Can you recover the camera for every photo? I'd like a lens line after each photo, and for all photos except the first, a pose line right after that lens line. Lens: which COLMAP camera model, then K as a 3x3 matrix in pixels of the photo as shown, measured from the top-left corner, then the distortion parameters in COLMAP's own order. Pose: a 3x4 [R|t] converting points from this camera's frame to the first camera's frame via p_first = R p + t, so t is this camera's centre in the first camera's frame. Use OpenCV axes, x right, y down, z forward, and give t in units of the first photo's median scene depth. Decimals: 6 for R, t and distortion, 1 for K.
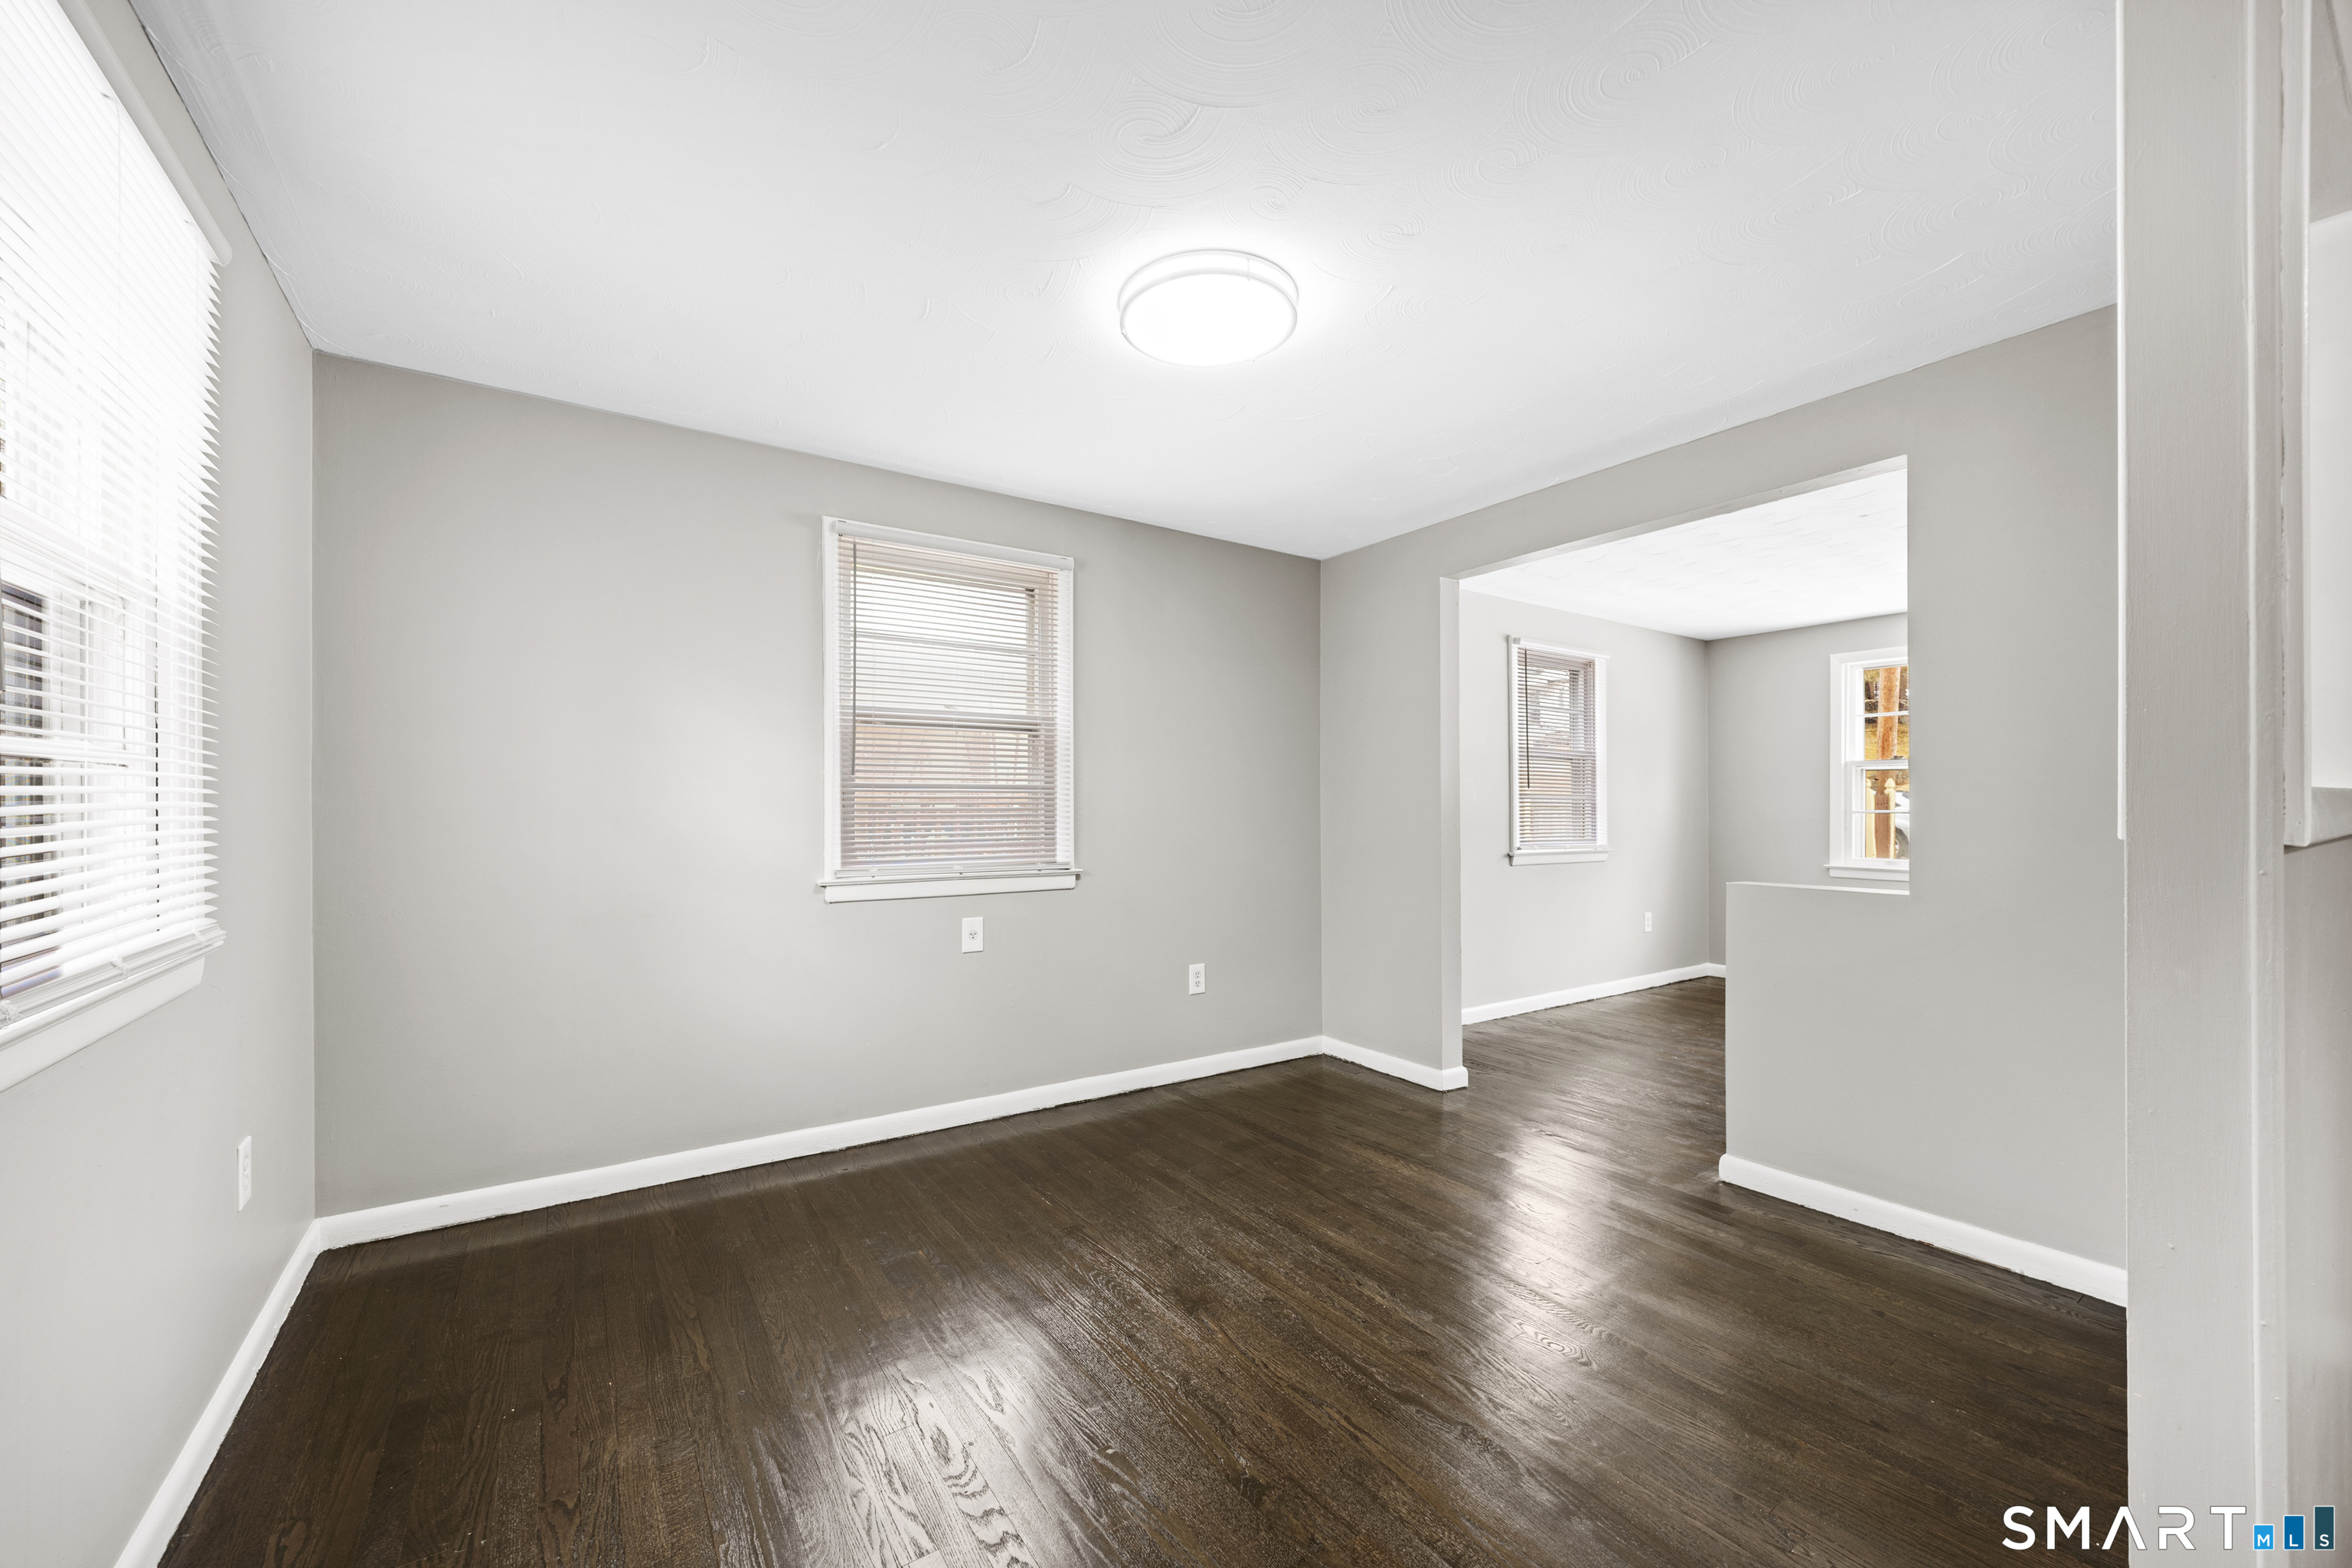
lens RADIAL K [[934.3, 0, 1176.0], [0, 934.3, 784.0], [0, 0, 1]] dist [0.001441, 0.000101]
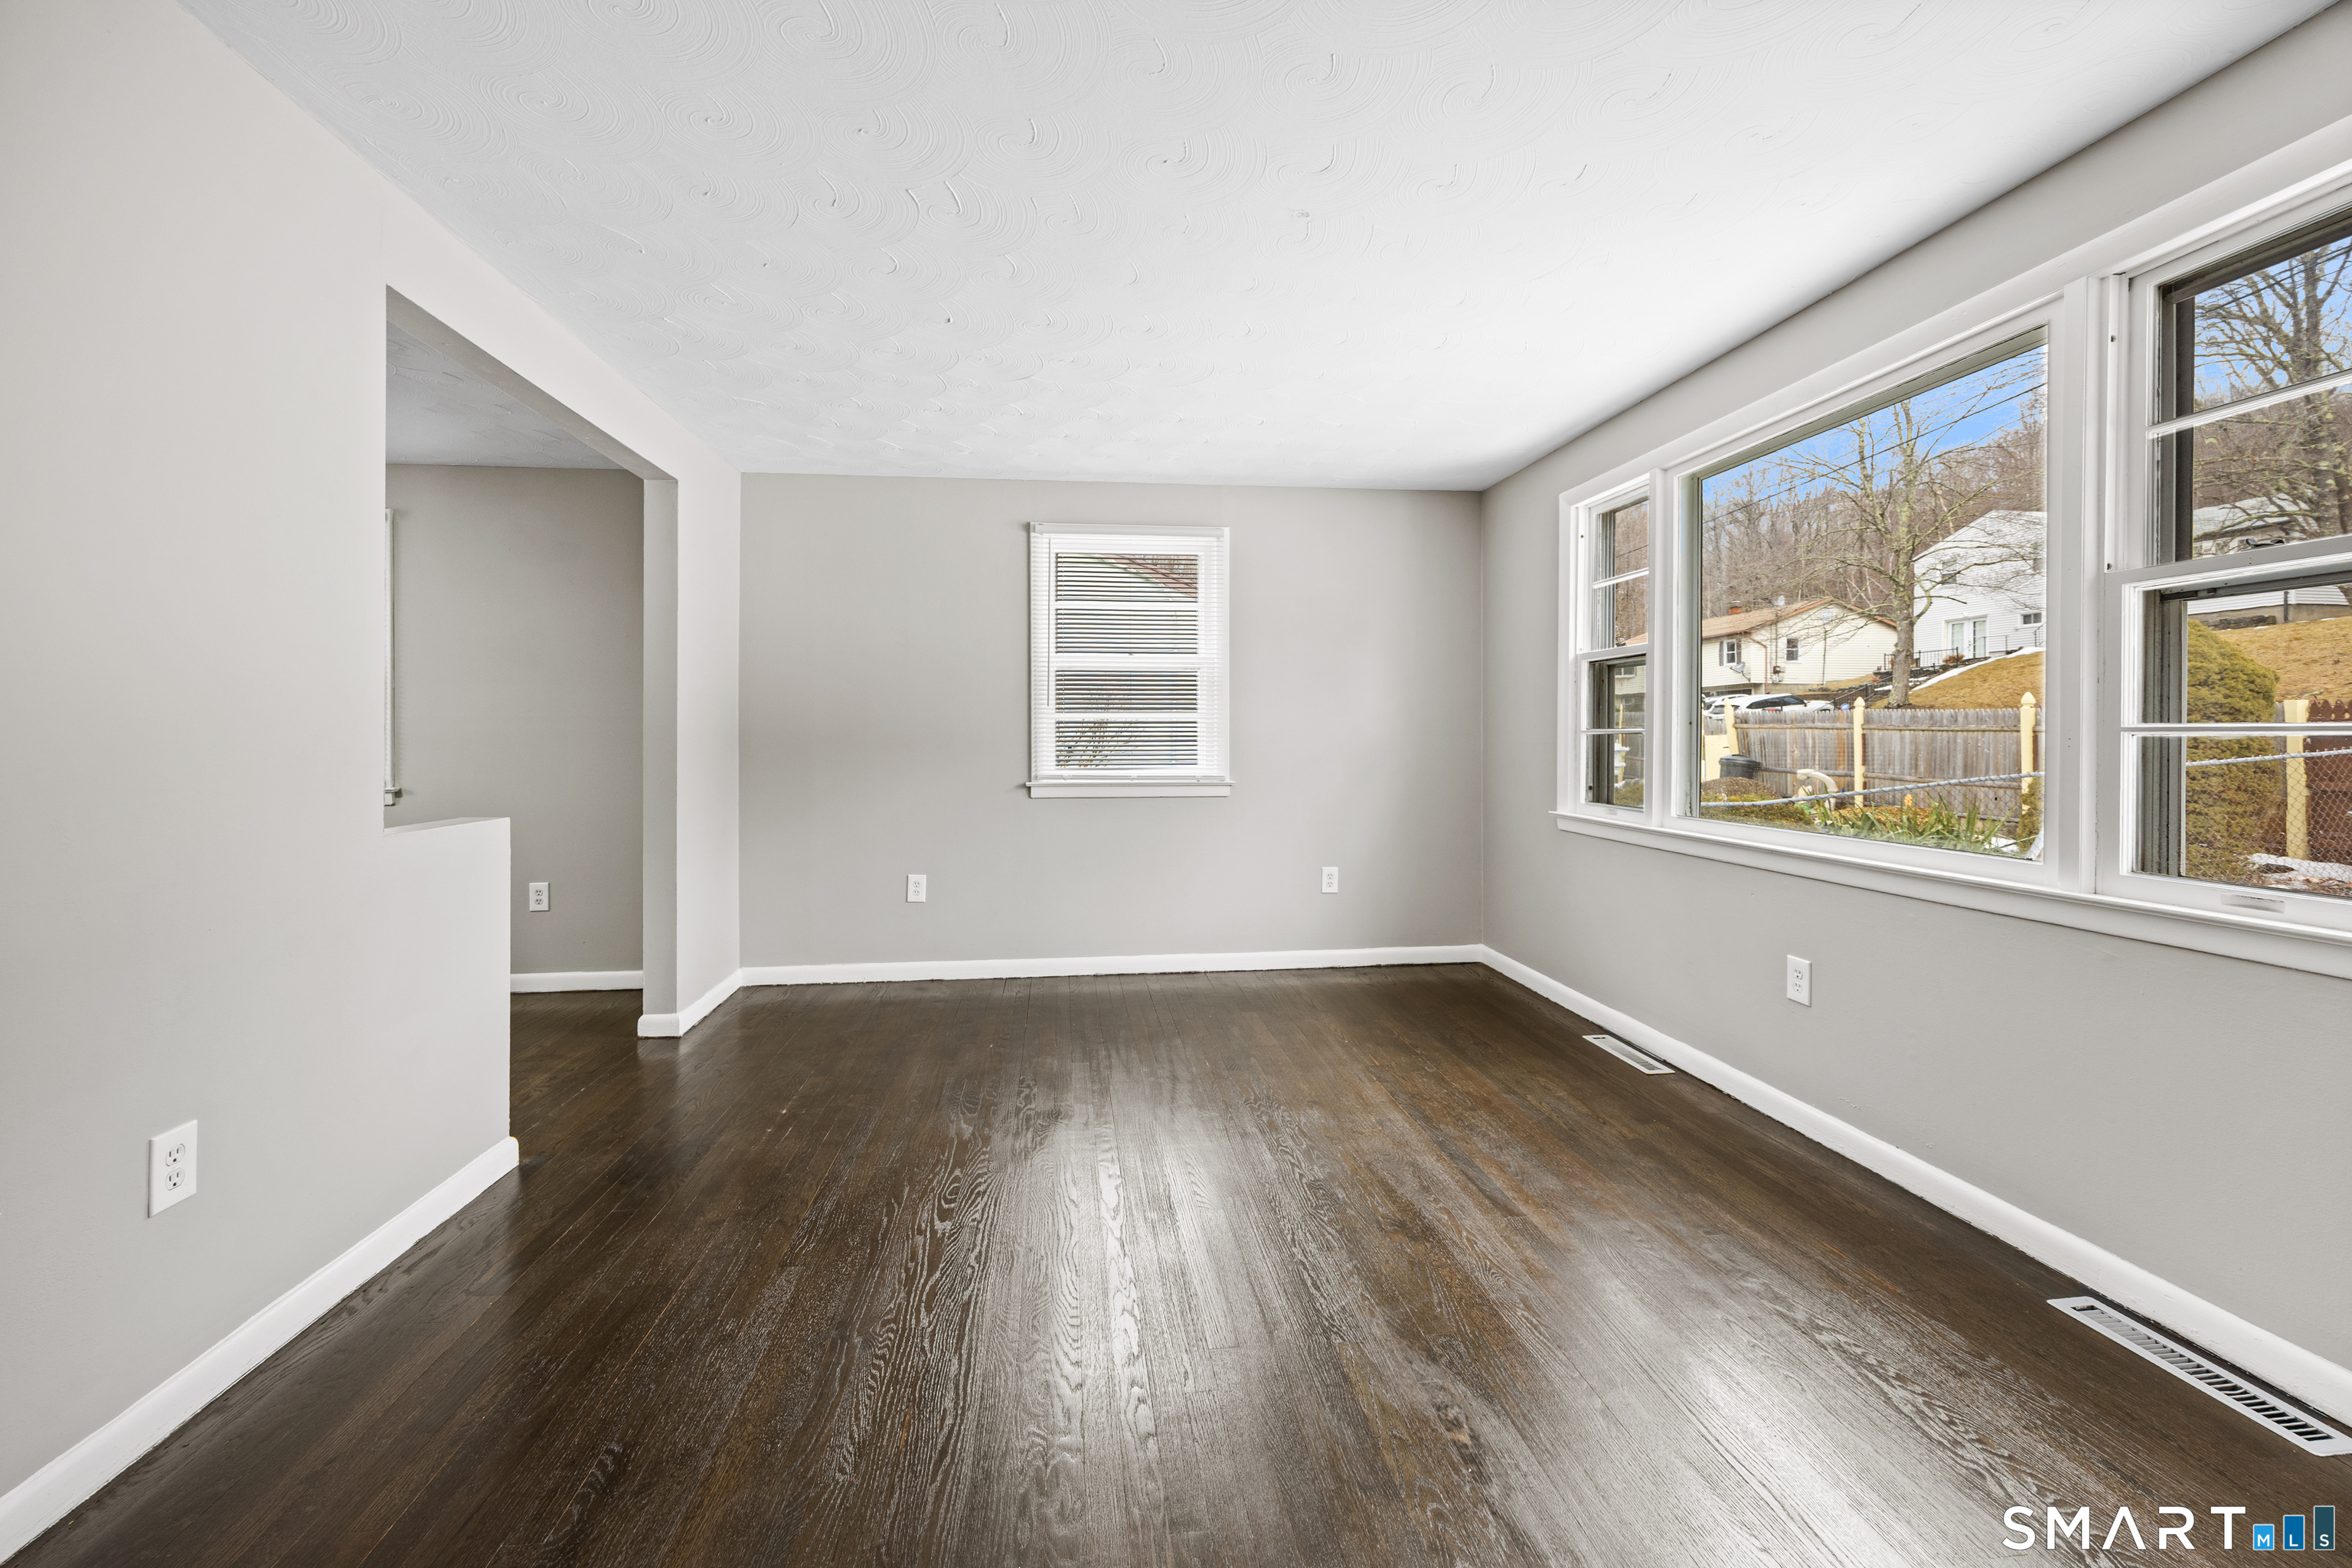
lens RADIAL K [[938.0, 0, 1163.2], [0, 938.0, 729.0], [0, 0, 1]] dist [0.000423, -0.000377]
pose [[0.878719, -0.006301, -0.477298, 0.868416], [0.017403, 0.999671, 0.018843, 0.010992], [0.477023, -0.024865, 0.878539, 0.321059]]
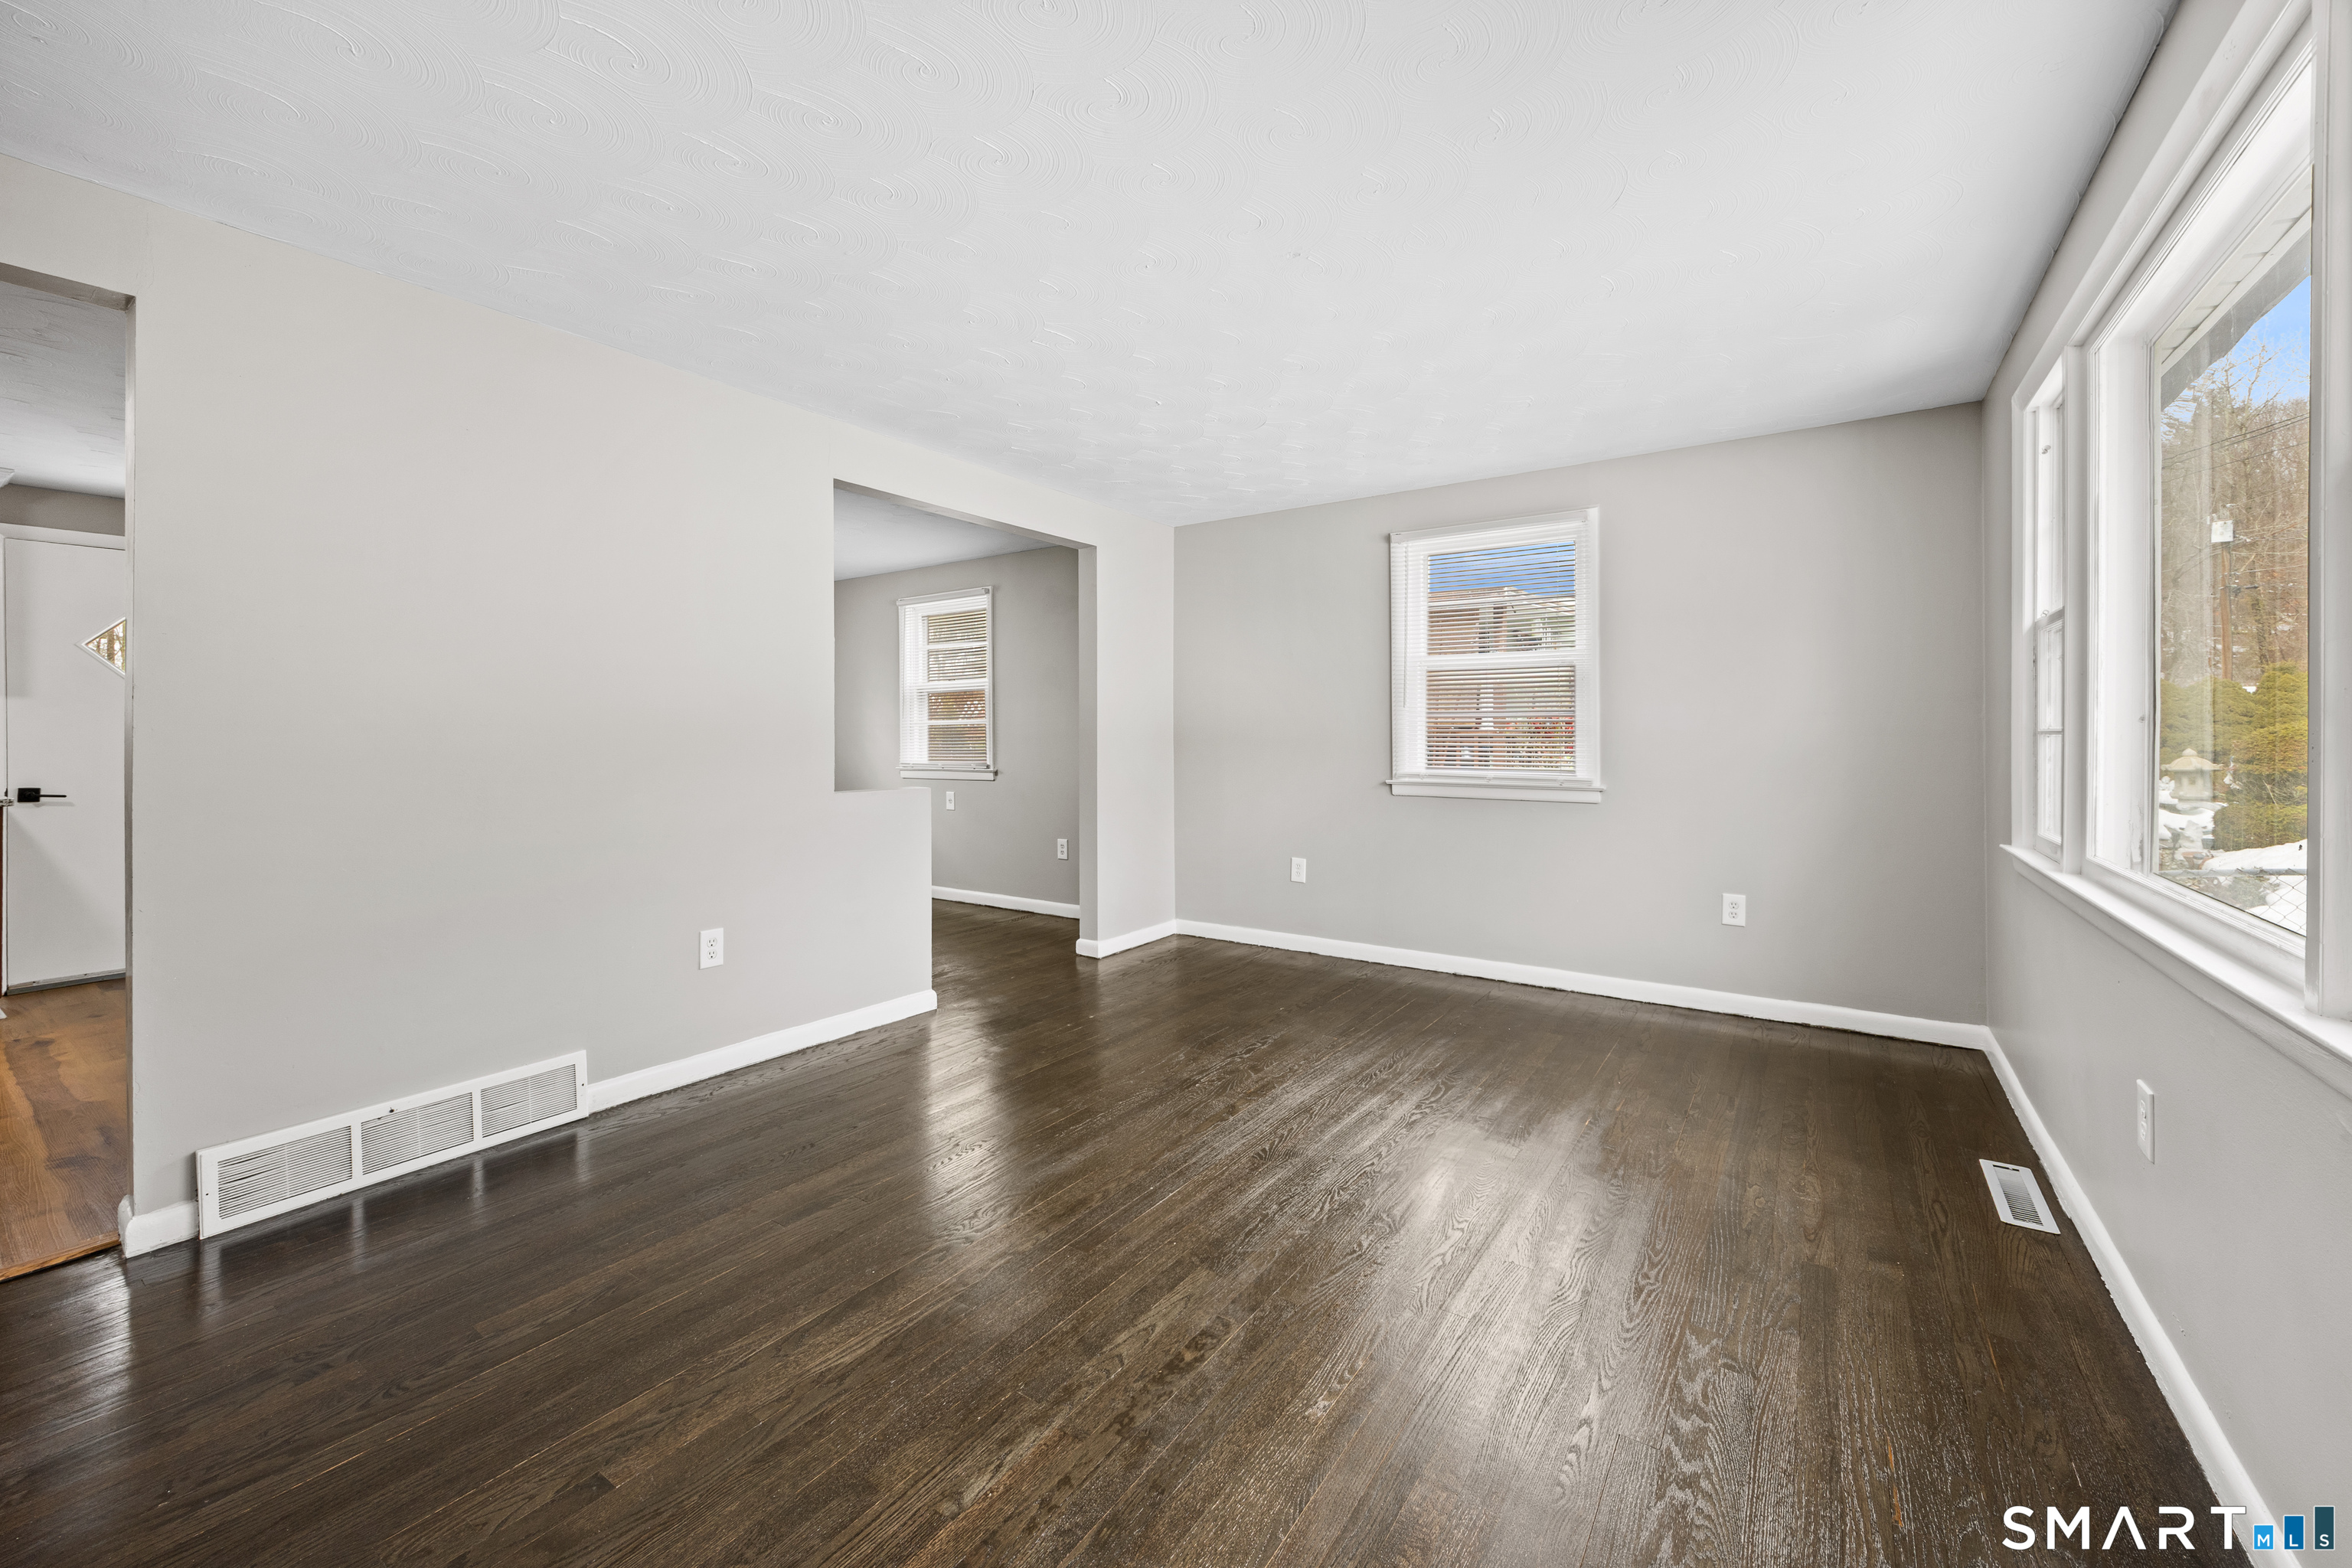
lens RADIAL K [[932.2, 0, 1167.8], [0, 932.2, 729.4], [0, 0, 1]] dist [0.006502, -0.000325]
pose [[0.348344, -0.006660, -0.937343, 1.115845], [0.028692, 0.999582, 0.003561, 0.015522], [0.936928, -0.028134, 0.348389, 0.498538]]
